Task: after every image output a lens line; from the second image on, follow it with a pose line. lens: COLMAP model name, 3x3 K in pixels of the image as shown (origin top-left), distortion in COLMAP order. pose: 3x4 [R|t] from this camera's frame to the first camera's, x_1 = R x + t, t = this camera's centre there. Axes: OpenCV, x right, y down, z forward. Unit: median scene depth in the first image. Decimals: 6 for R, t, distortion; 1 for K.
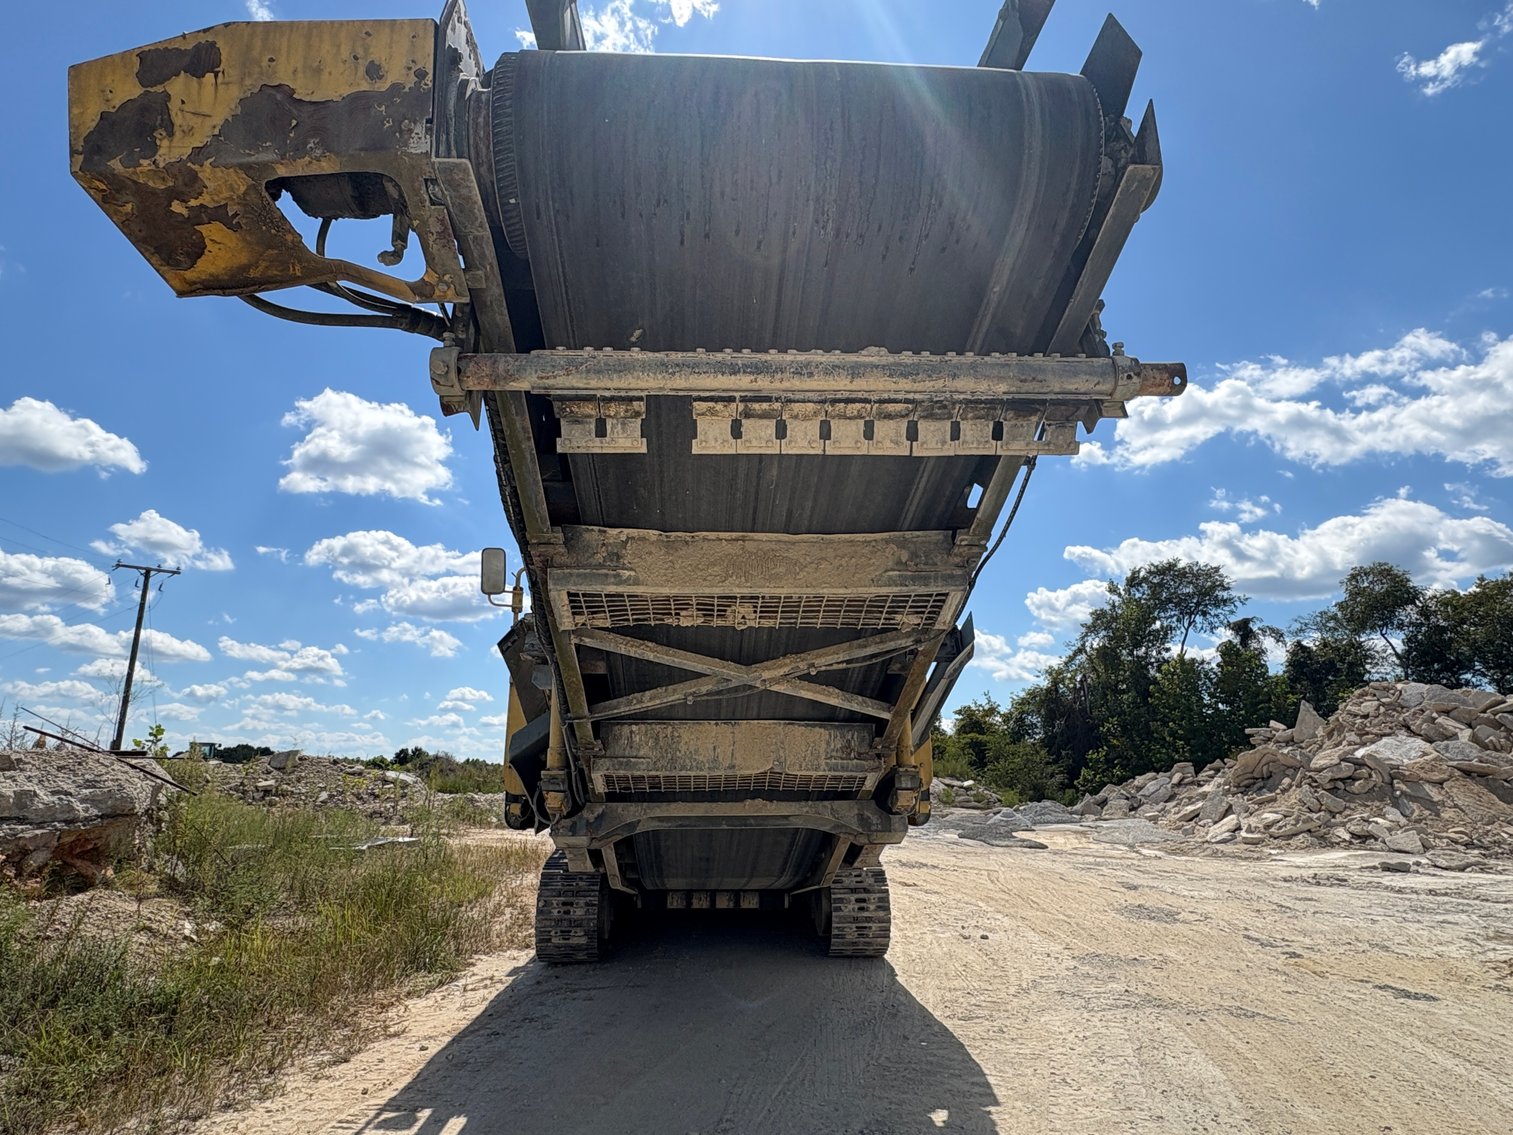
lens RADIAL K [[857.4, 0, 756.4], [0, 857.4, 573.4], [0, 0, 1]] dist [0.002012, -0.000086]
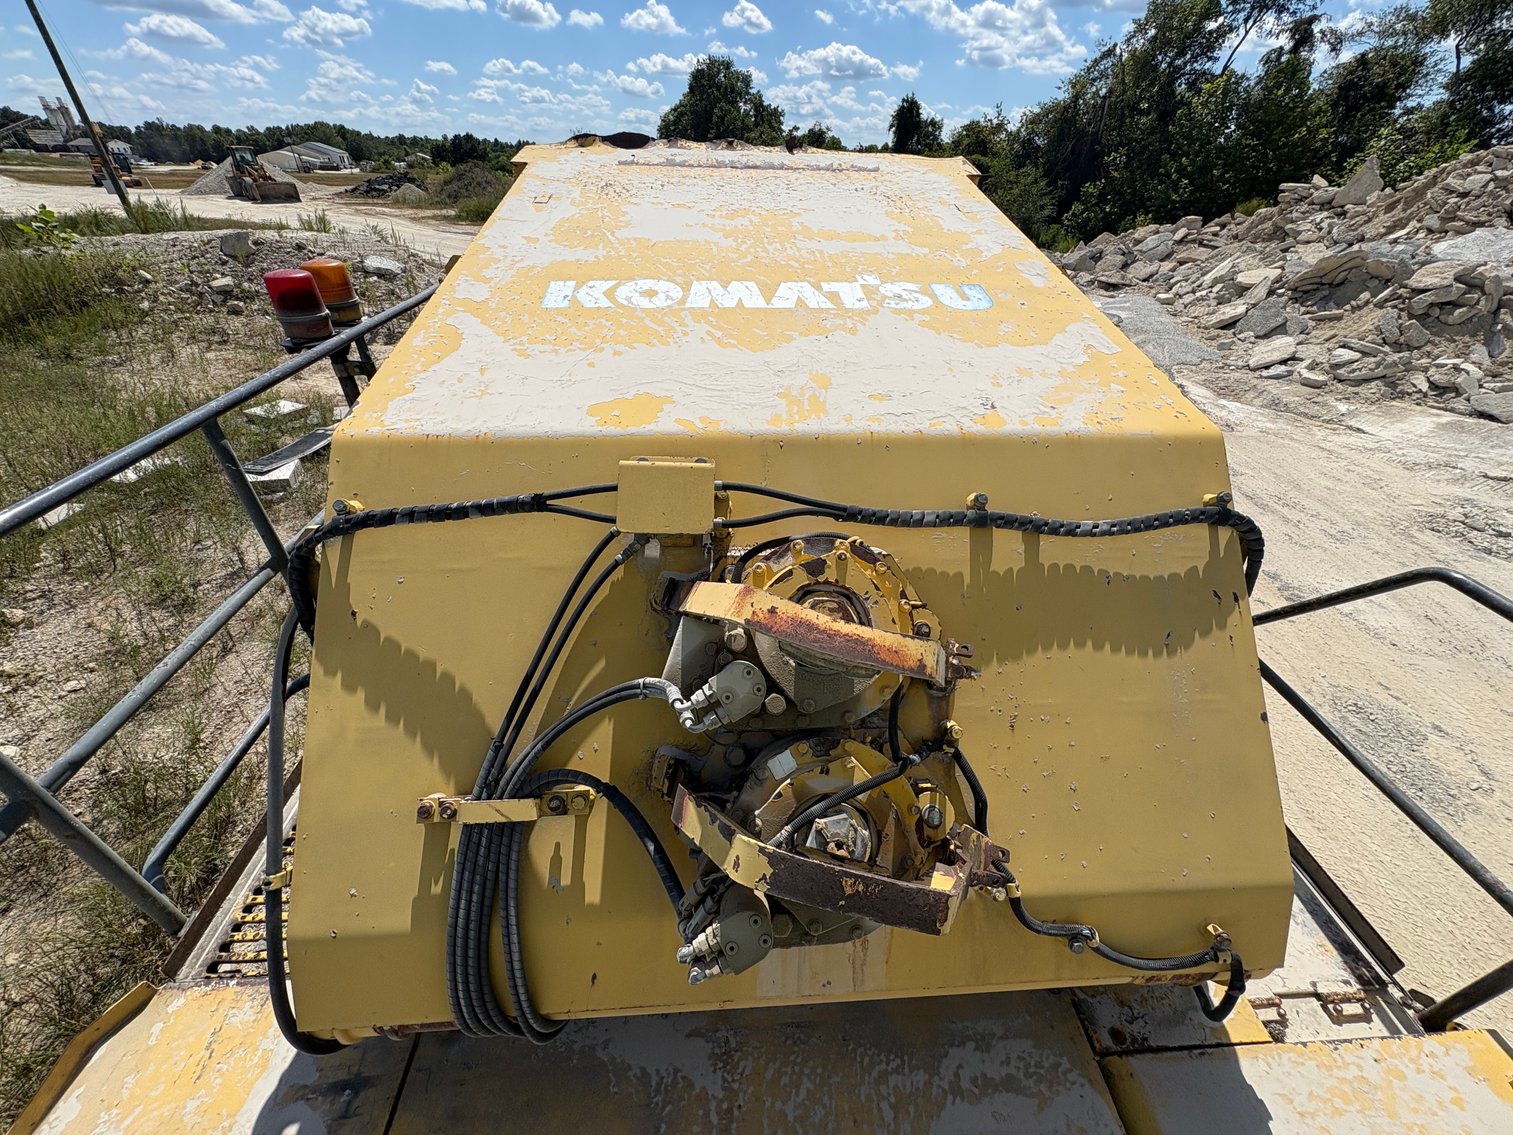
lens RADIAL K [[603.1, 0, 756.5], [0, 603.1, 567.5], [0, 0, 1]] dist [-0.000763, -0.000009]
pose [[0.999676, 0.025009, 0.004830, -0.013362], [-0.020529, 0.678864, 0.733977, -0.010981], [0.015077, -0.733838, 0.679157, 0.218003]]
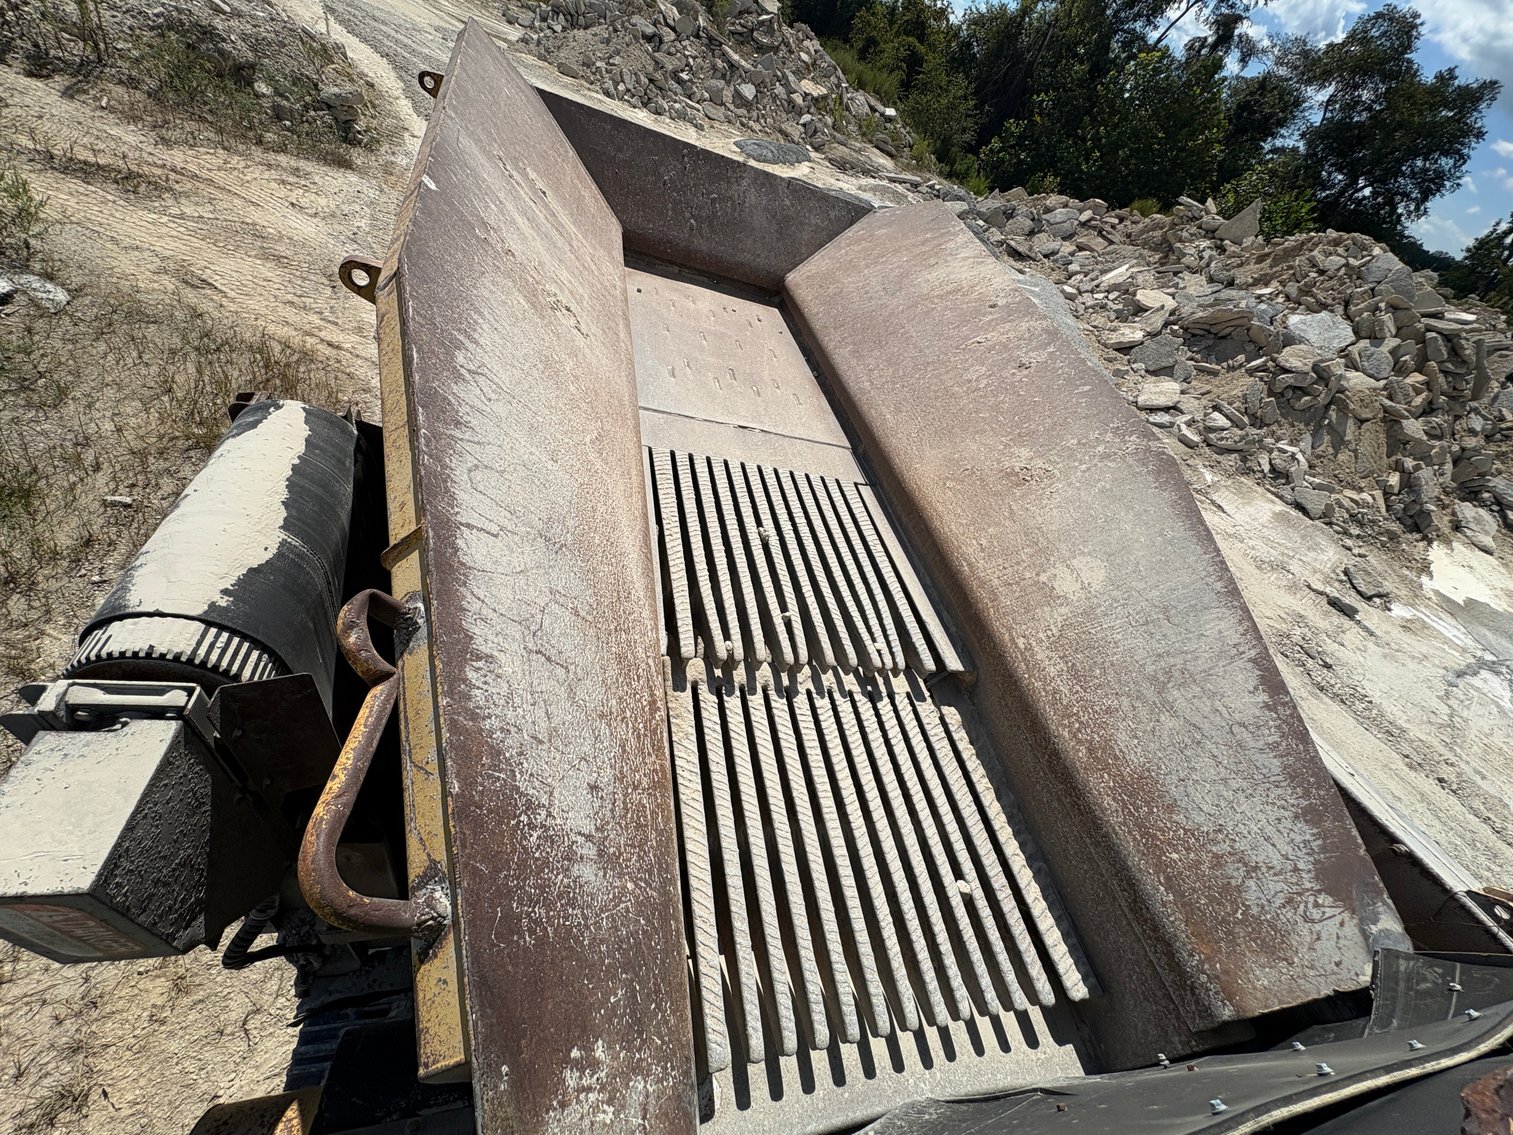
lens RADIAL K [[603.1, 0, 756.5], [0, 603.1, 567.5], [0, 0, 1]] dist [-0.000763, -0.000009]
pose [[0.941243, 0.152218, 0.301482, -0.035499], [-0.336717, 0.492033, 0.802823, -0.000315], [-0.026135, -0.857166, 0.514377, 0.295172]]
